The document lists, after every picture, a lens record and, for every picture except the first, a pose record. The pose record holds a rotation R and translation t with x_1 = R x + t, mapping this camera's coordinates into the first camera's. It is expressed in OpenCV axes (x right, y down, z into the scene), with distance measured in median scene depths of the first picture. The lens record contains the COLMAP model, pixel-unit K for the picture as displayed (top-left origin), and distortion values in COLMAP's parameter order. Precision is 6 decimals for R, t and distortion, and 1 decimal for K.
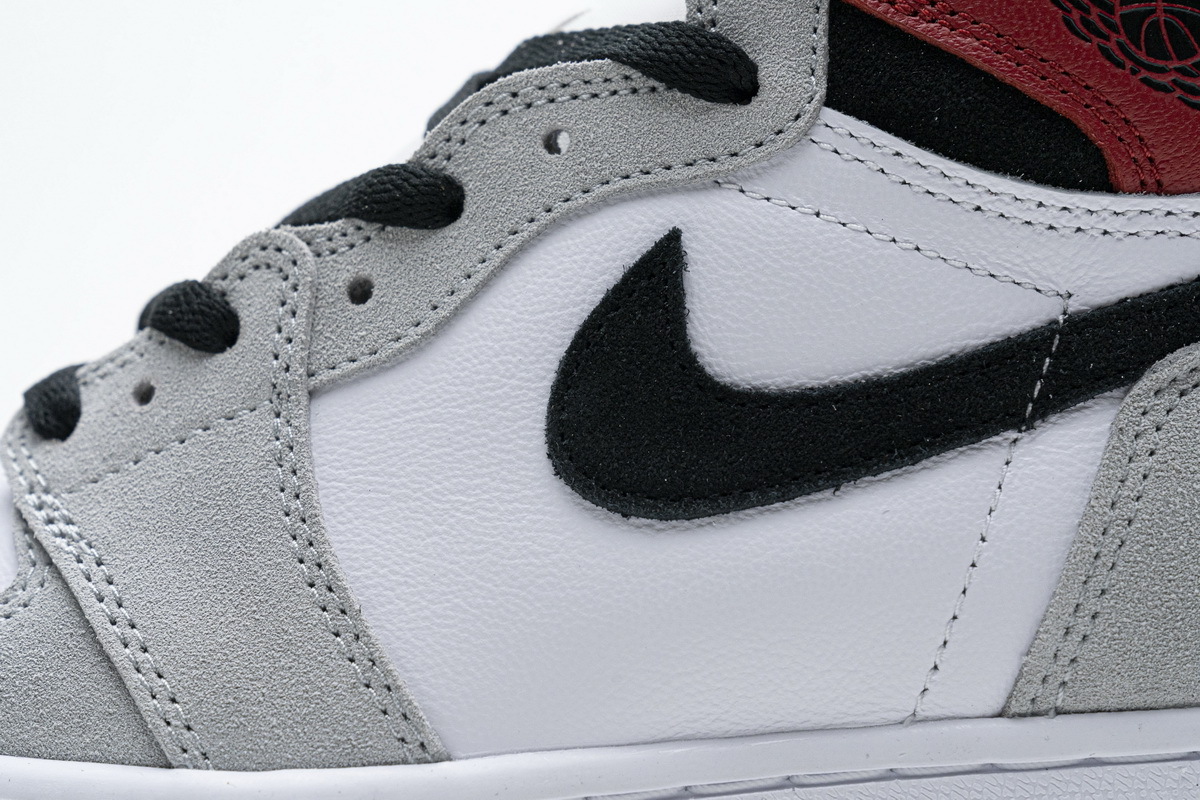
lens RADIAL K [[2310.5, 0, 597.7], [0, 2310.5, 388.5], [0, 0, 1]] dist [0.011251, 0.000000]
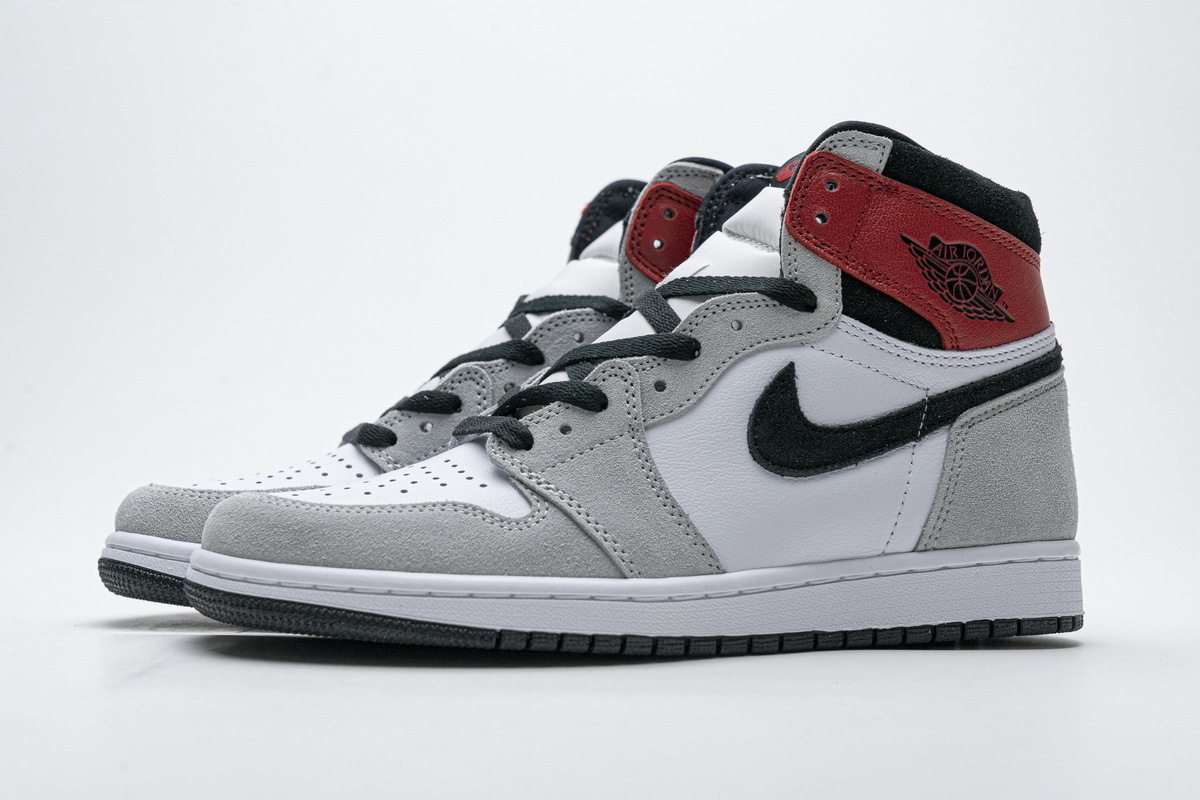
lens RADIAL K [[2310.5, 0, 602.6], [0, 2310.5, 412.0], [0, 0, 1]] dist [0.011251, 0.000000]
pose [[0.919971, 0.002271, 0.391980, -1.143875], [0.011001, 0.999440, -0.031609, 0.062412], [-0.391832, 0.033392, 0.919430, -1.229822]]
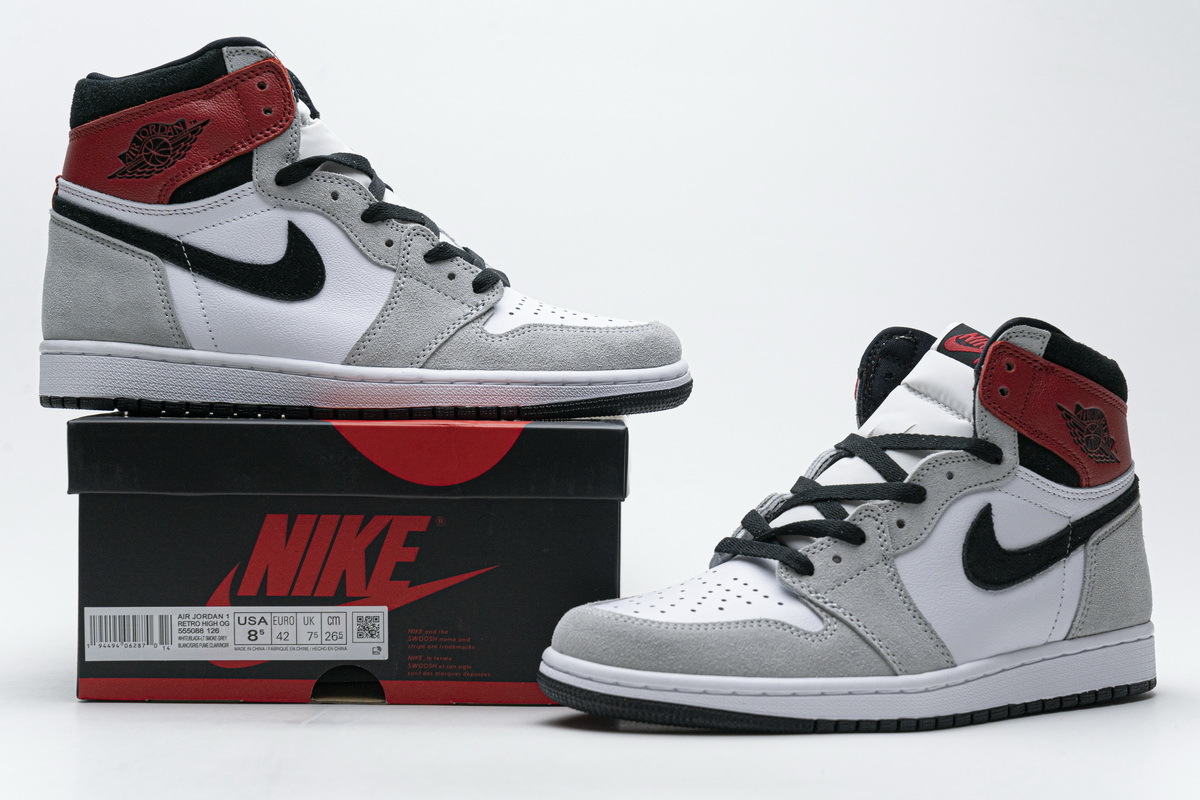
lens RADIAL K [[2081.8, 0, 595.5], [0, 2081.8, 398.3], [0, 0, 1]] dist [-0.010382, 0.000000]
pose [[0.819464, -0.013139, 0.572980, -2.173200], [0.007091, 0.999893, 0.012787, -0.265193], [-0.573087, -0.006415, 0.819470, -1.151156]]
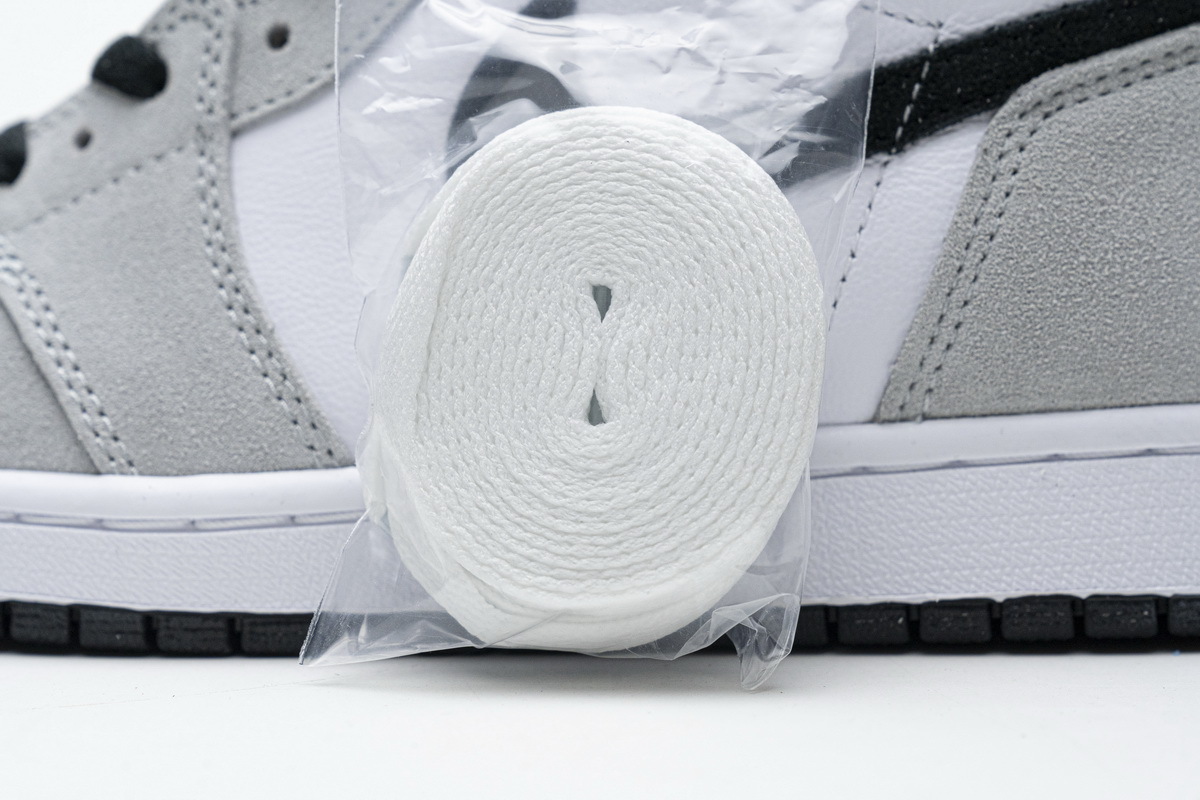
lens RADIAL K [[2310.5, 0, 605.9], [0, 2310.5, 395.2], [0, 0, 1]] dist [0.011251, 0.000000]
pose [[0.998557, -0.008971, -0.052942, 0.106996], [0.012020, 0.998270, 0.057559, 0.065584], [0.052334, -0.058112, 0.996937, -0.064076]]
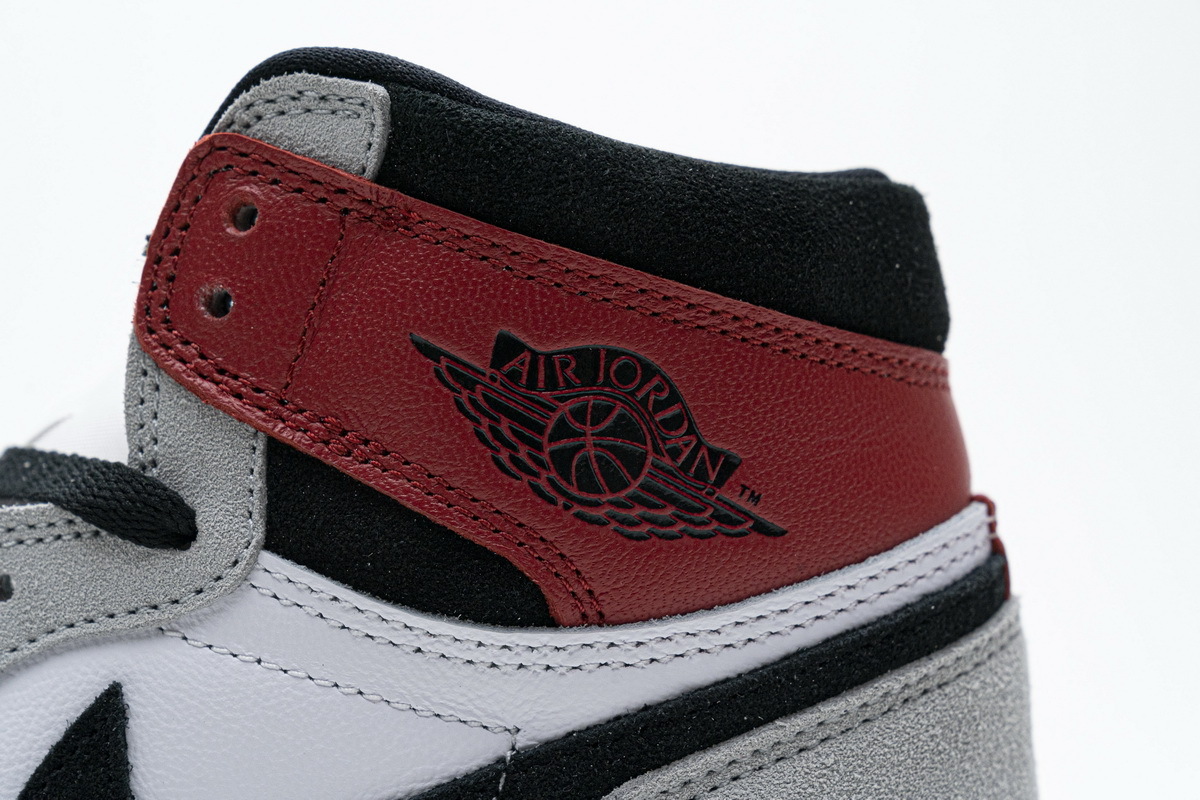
lens RADIAL K [[2310.5, 0, 600.0], [0, 2310.5, 407.9], [0, 0, 1]] dist [0.011251, 0.000000]
pose [[0.998560, -0.046619, 0.026549, 0.220812], [0.046313, 0.998854, 0.012048, -0.189894], [-0.027081, -0.010801, 0.999575, 0.008211]]
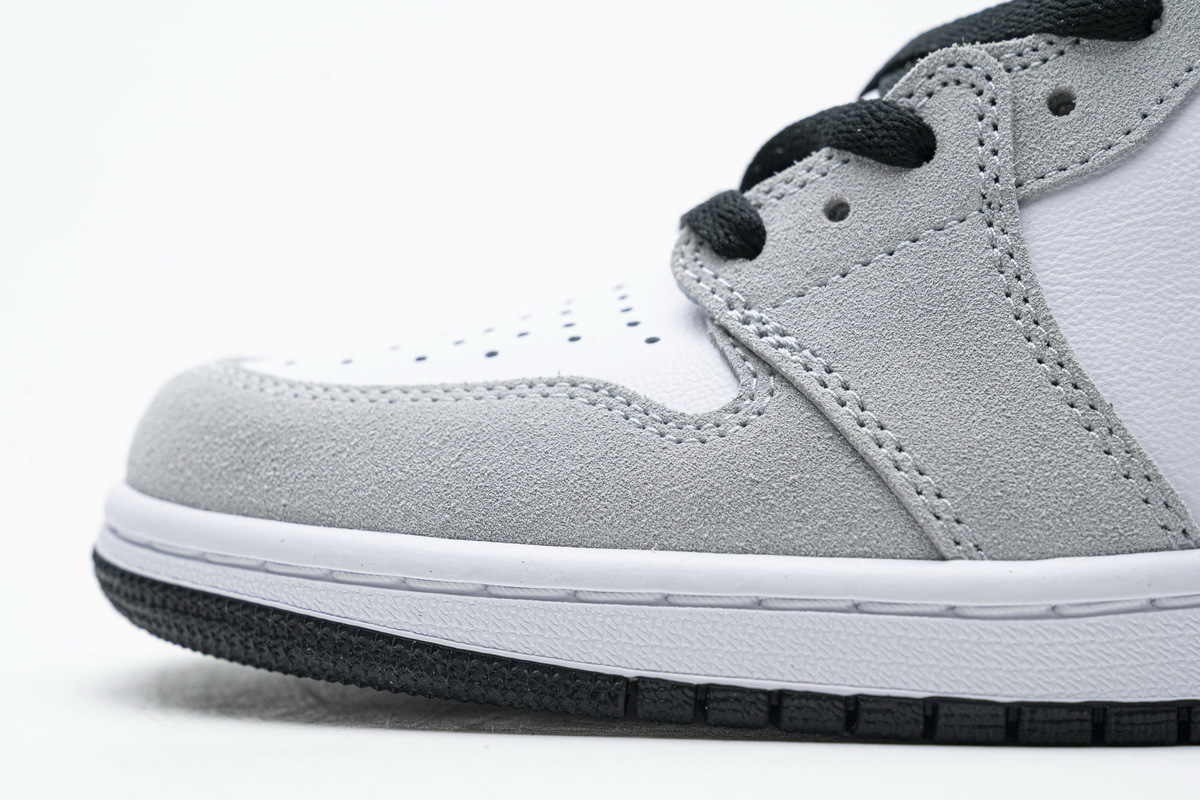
lens RADIAL K [[2310.5, 0, 598.4], [0, 2310.5, 396.0], [0, 0, 1]] dist [0.011251, 0.000000]
pose [[0.998161, -0.022280, 0.056373, -0.383956], [0.021184, 0.999576, 0.019963, 0.065653], [-0.056794, -0.018732, 0.998210, -0.014862]]
